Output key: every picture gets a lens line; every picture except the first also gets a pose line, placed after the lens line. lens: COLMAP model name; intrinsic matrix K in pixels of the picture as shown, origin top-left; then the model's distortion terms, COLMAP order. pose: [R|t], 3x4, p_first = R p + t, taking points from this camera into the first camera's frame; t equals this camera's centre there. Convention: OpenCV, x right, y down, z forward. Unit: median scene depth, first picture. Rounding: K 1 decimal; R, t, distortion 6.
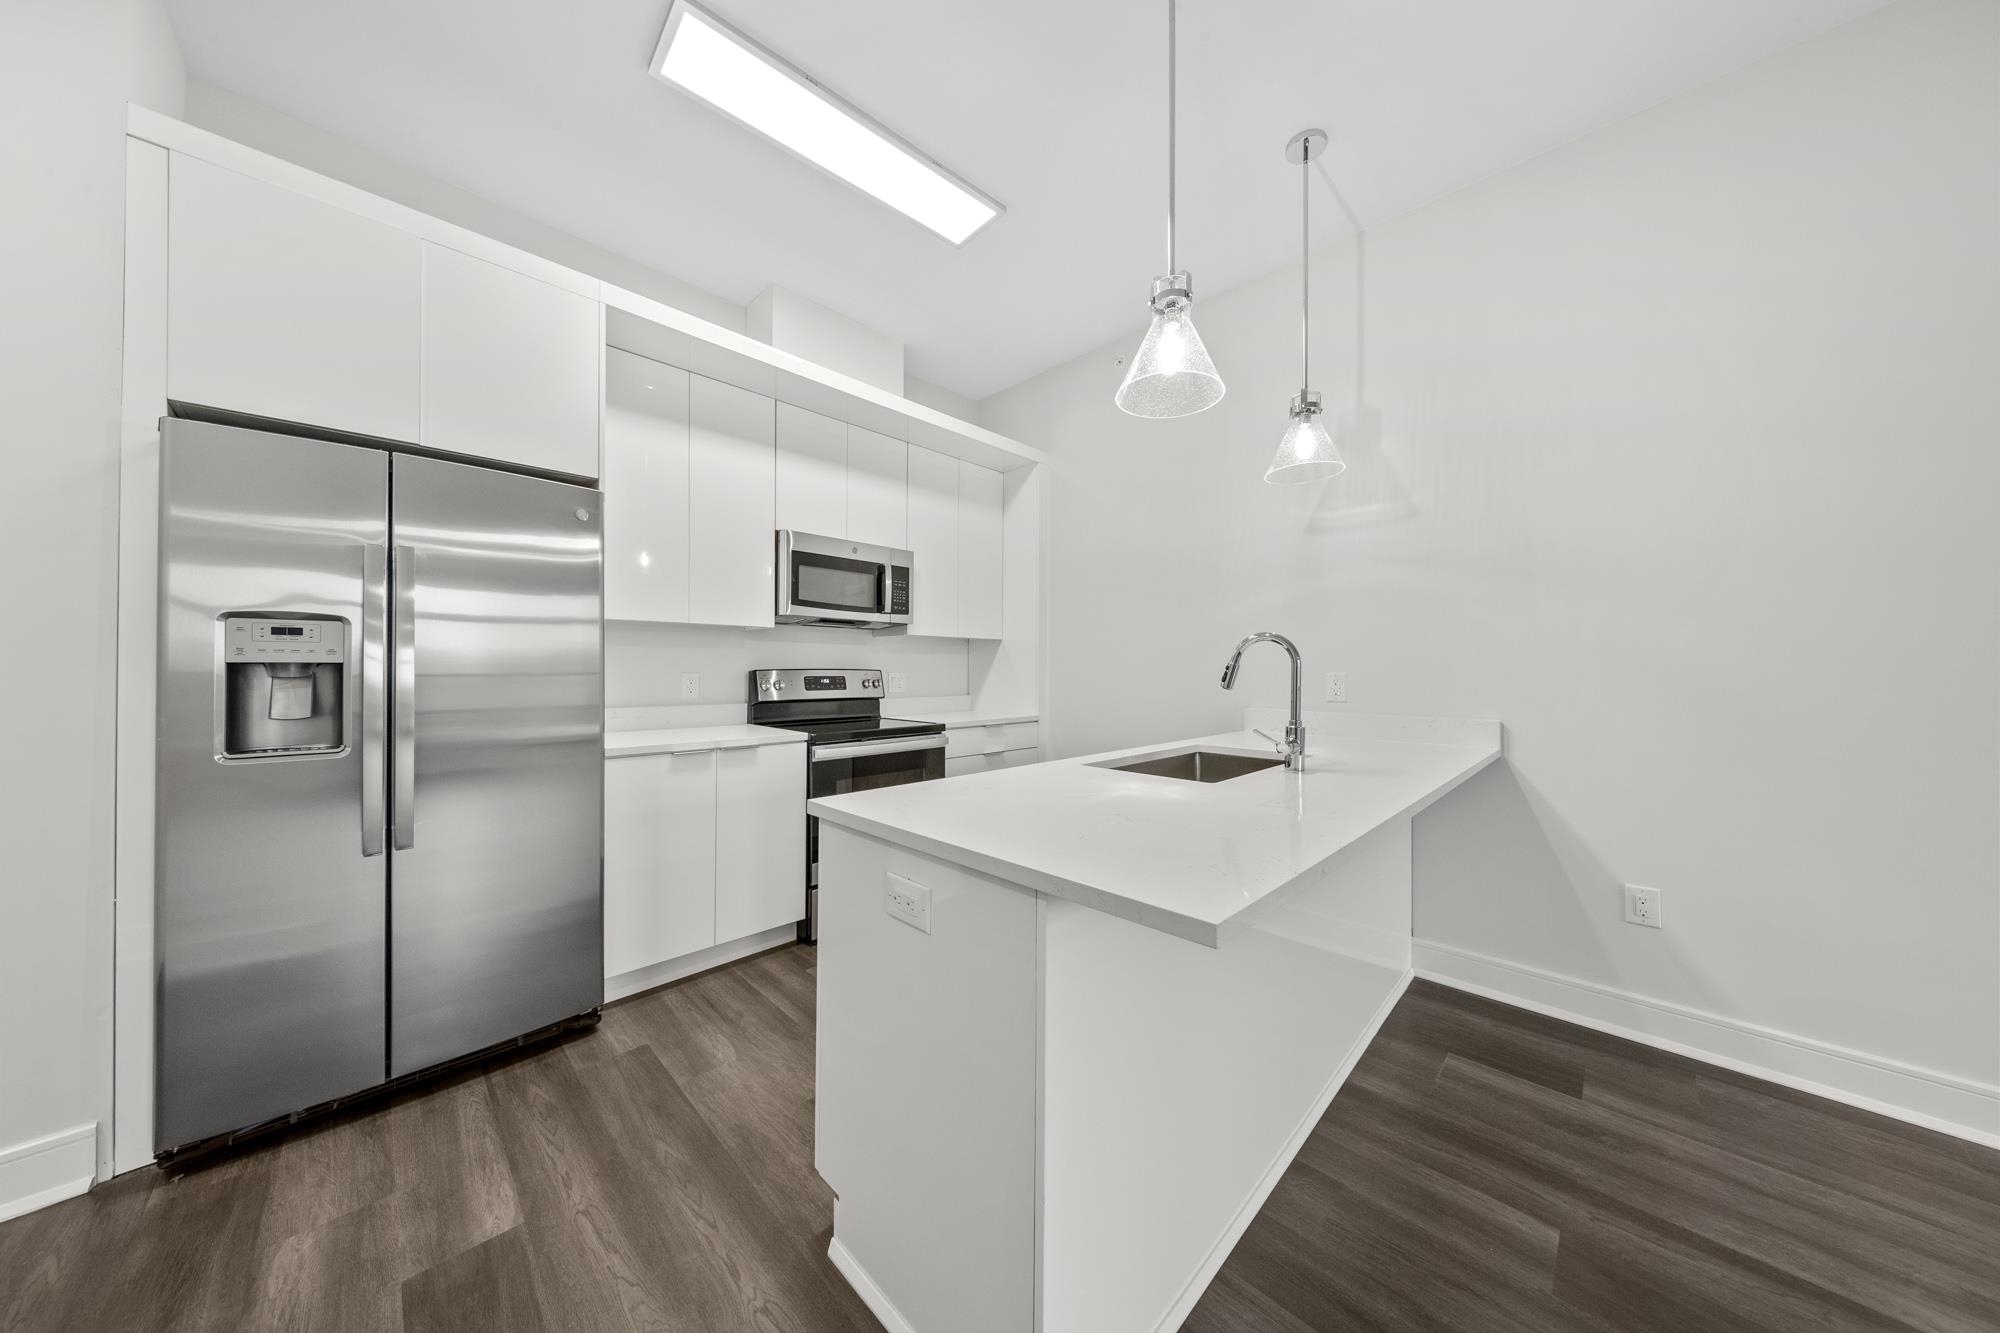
lens RADIAL K [[633.5, 0, 991.6], [0, 633.5, 661.9], [0, 0, 1]] dist [0.002454, -0.000045]
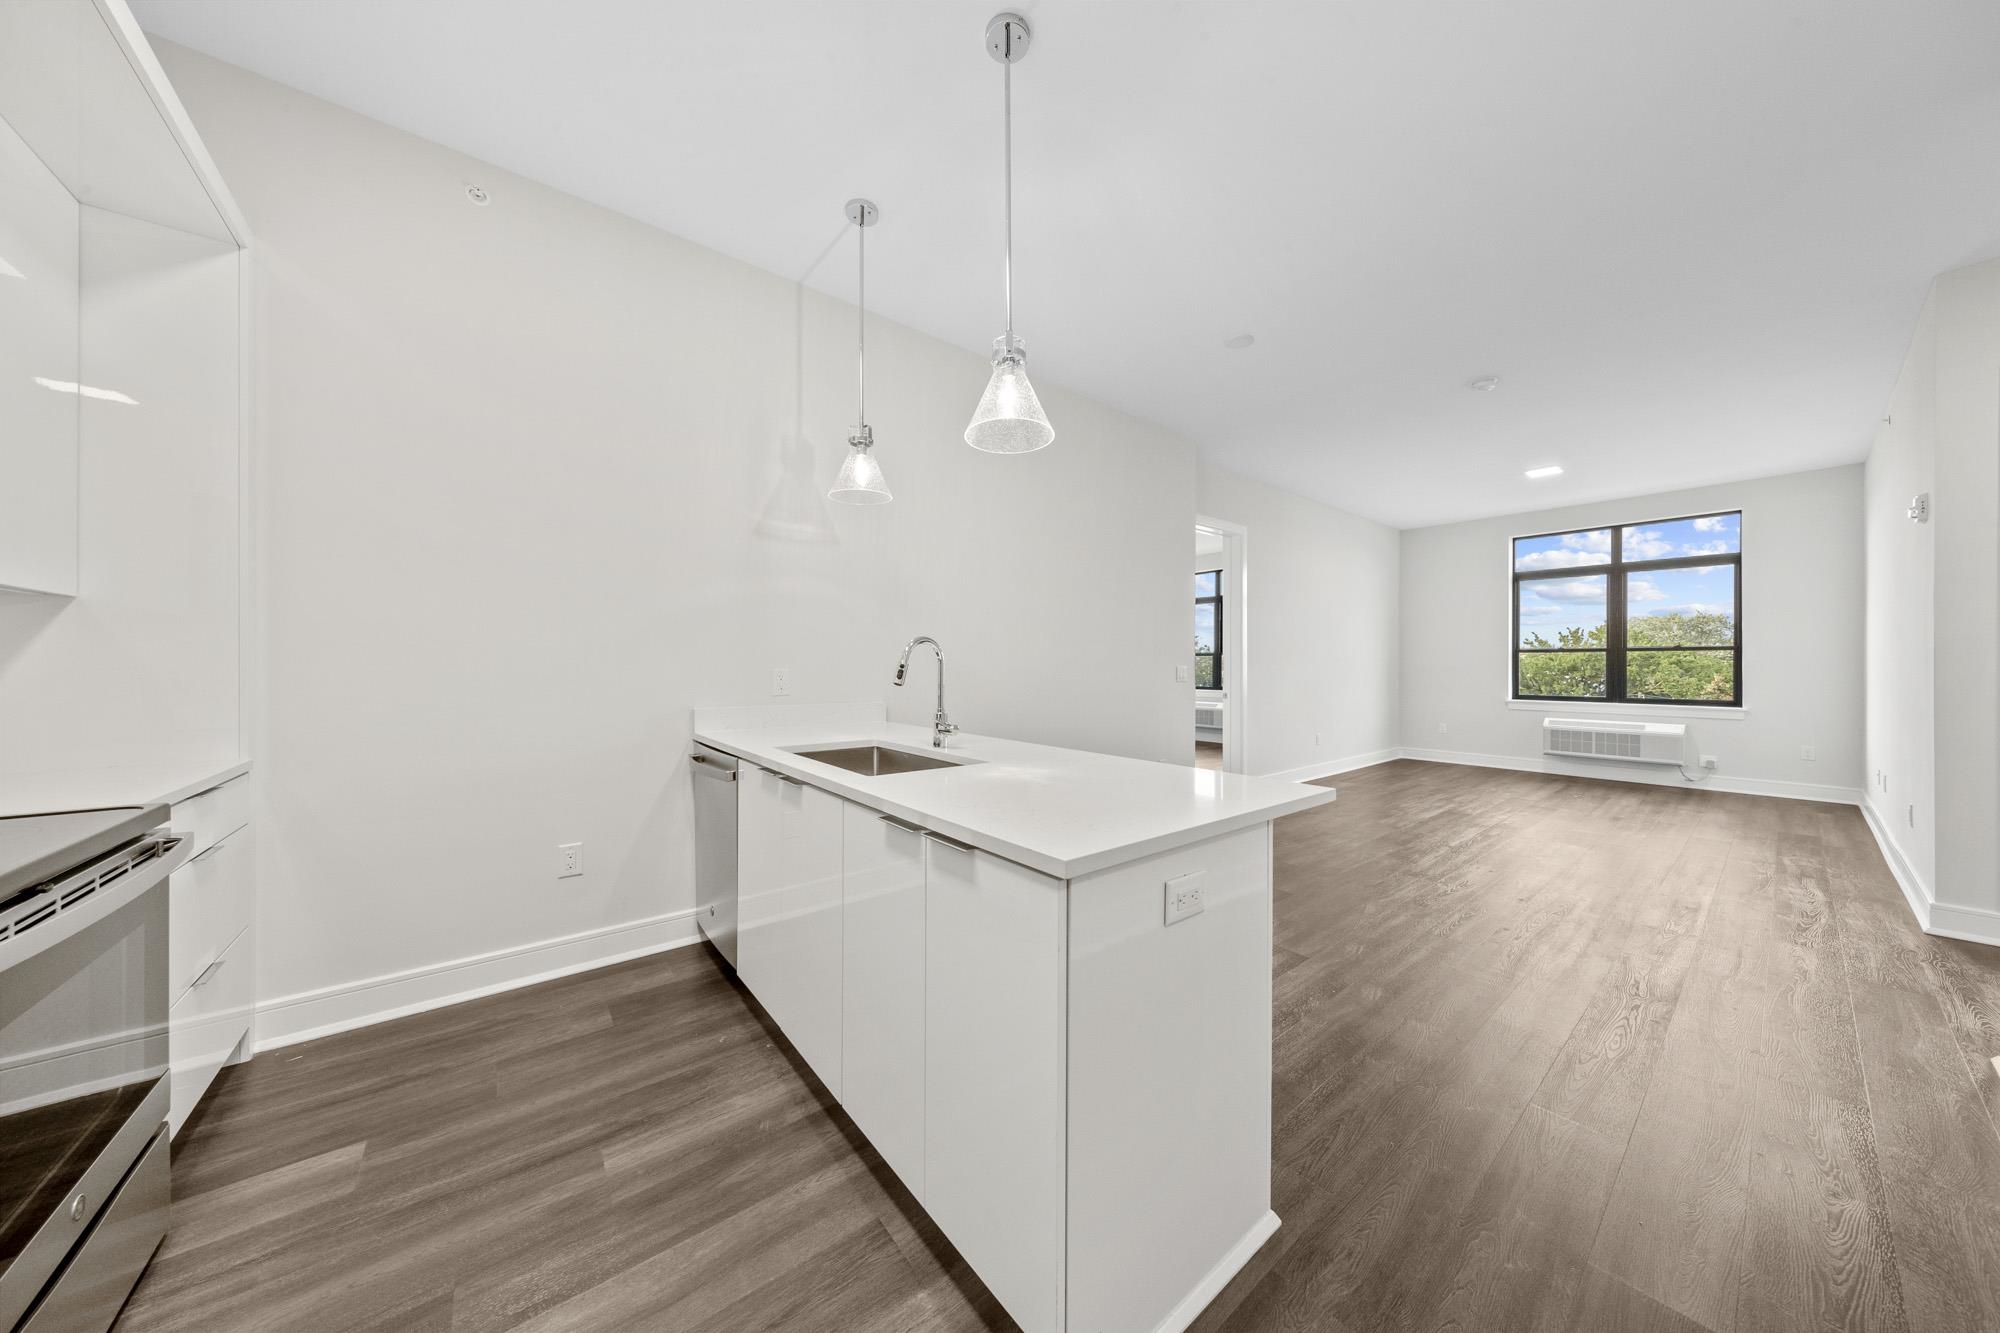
lens RADIAL K [[633.5, 0, 994.4], [0, 633.5, 665.8], [0, 0, 1]] dist [0.002454, -0.000045]
pose [[0.103705, -0.003557, 0.994602, -0.713852], [-0.013188, 0.999901, 0.004951, 0.000580], [-0.994521, -0.013630, 0.103647, 0.723205]]
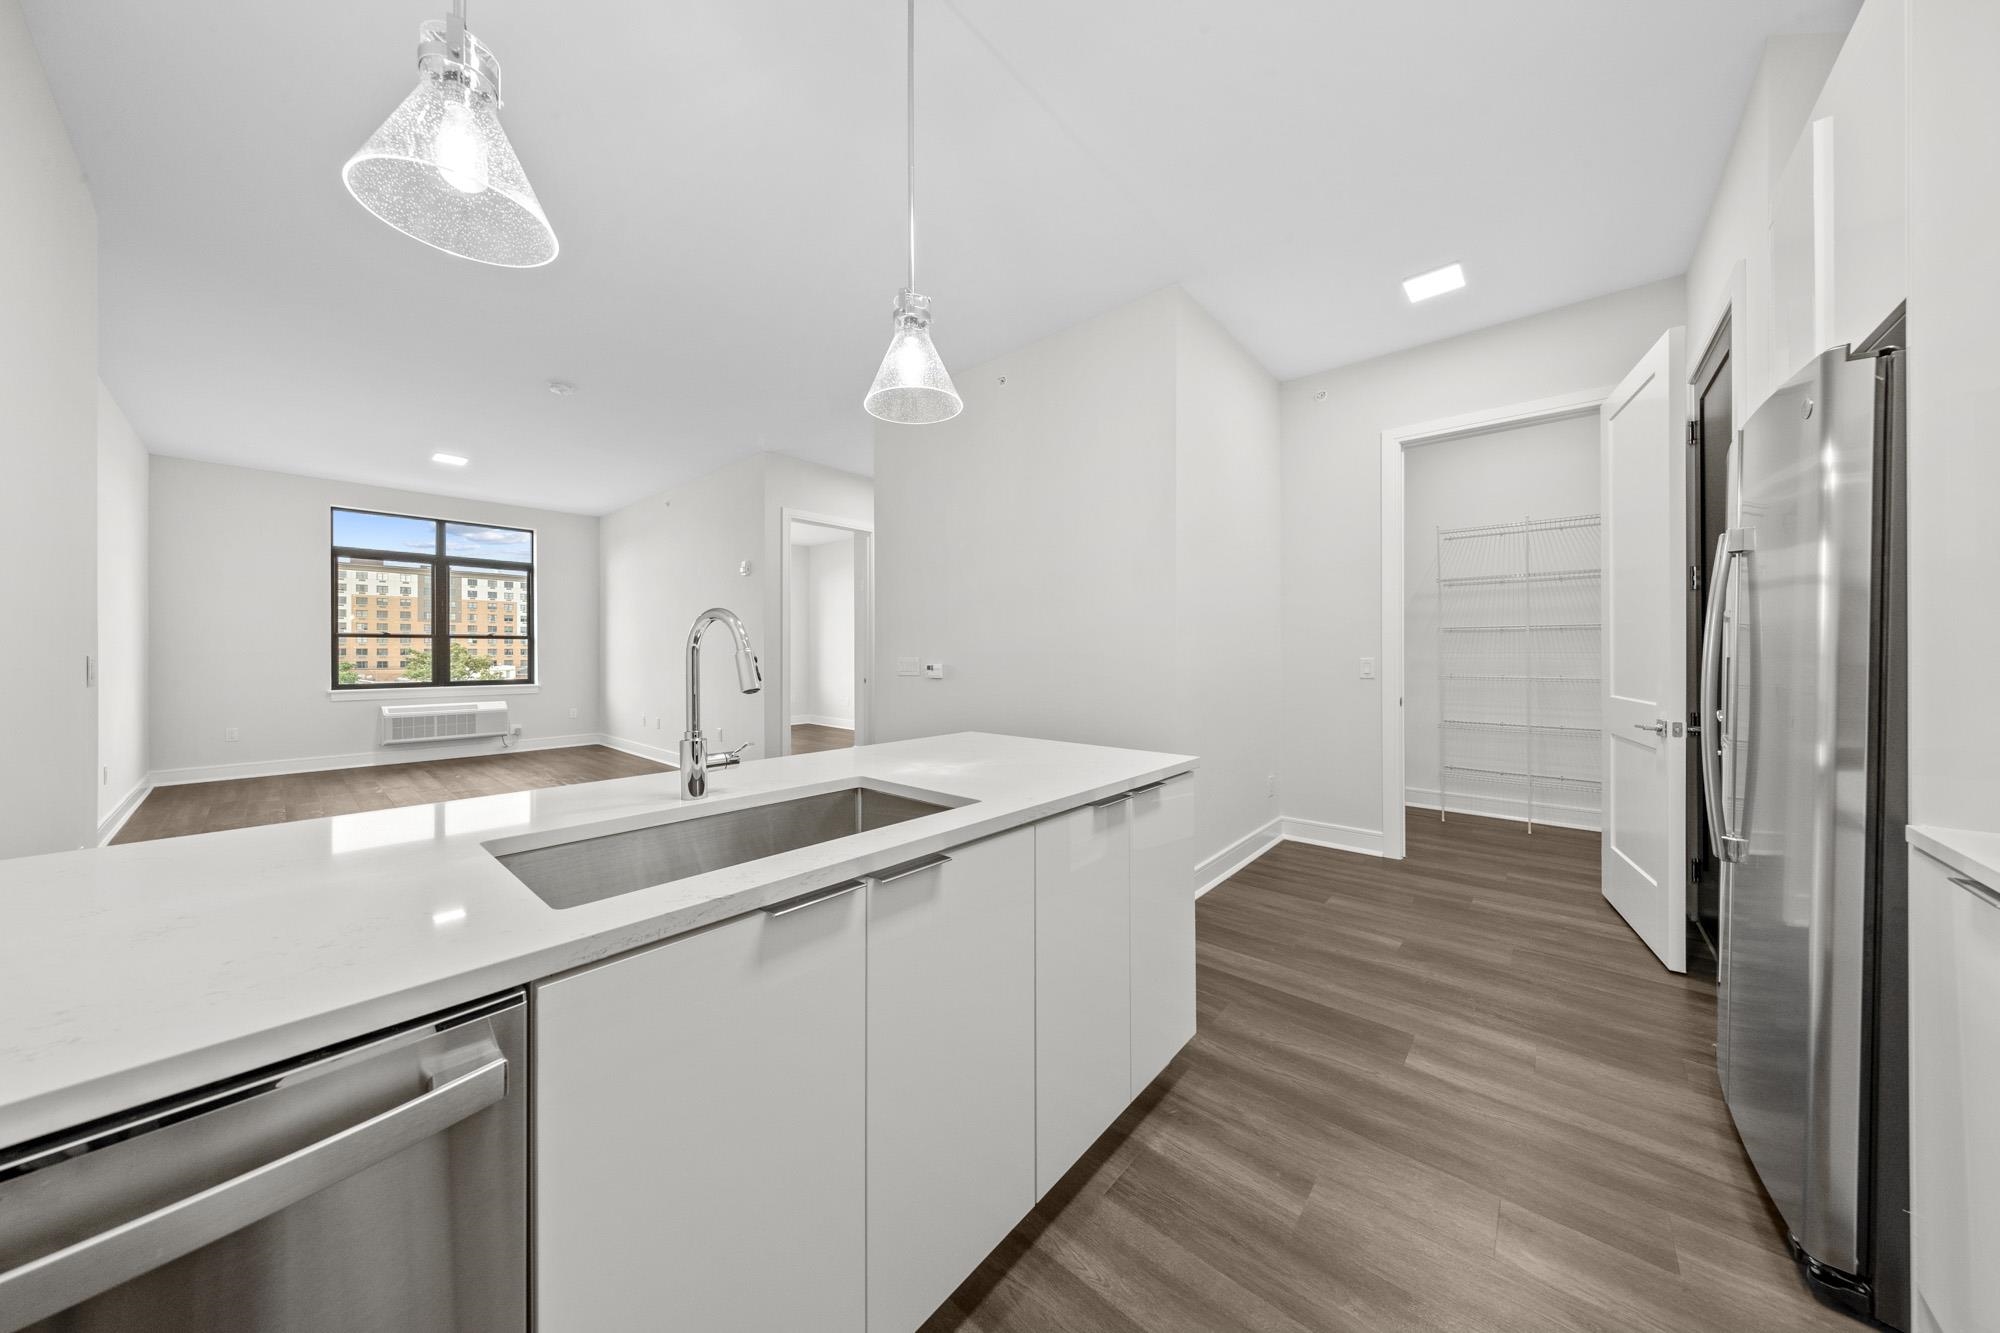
lens RADIAL K [[633.5, 0, 994.9], [0, 633.5, 653.7], [0, 0, 1]] dist [0.002454, -0.000045]
pose [[-0.997850, -0.002307, -0.065502, 0.168349], [-0.001806, 0.999969, -0.007703, 0.007323], [0.065518, -0.007568, -0.997823, 1.660414]]
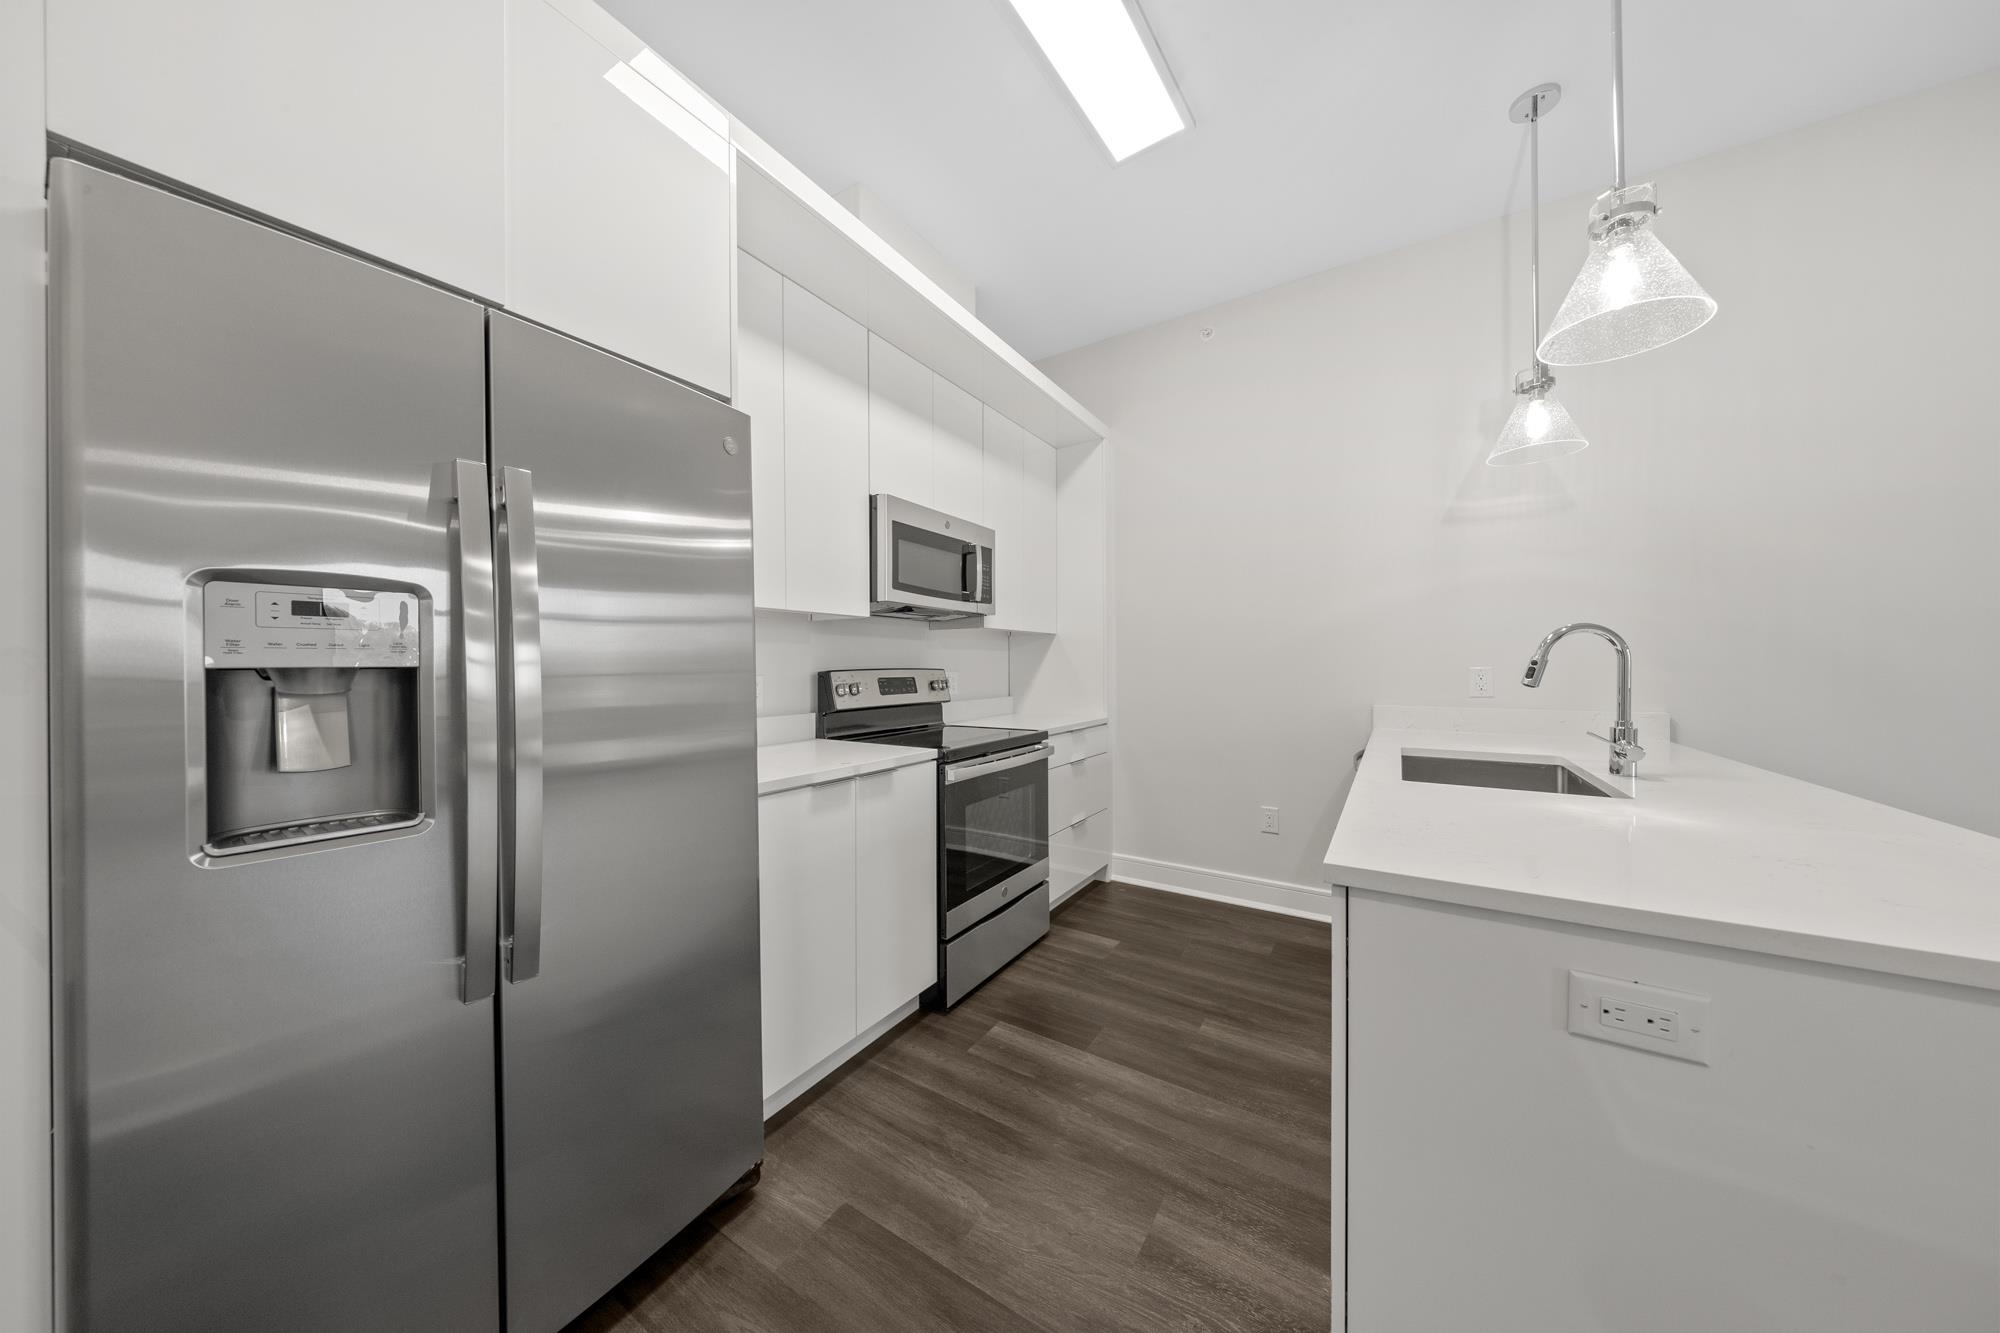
lens RADIAL K [[633.5, 0, 990.1], [0, 633.5, 662.8], [0, 0, 1]] dist [0.002454, -0.000045]
pose [[0.976722, -0.008306, 0.214347, -0.561908], [0.007066, 0.999954, 0.006550, -0.002005], [-0.214392, -0.004882, 0.976736, 0.294911]]
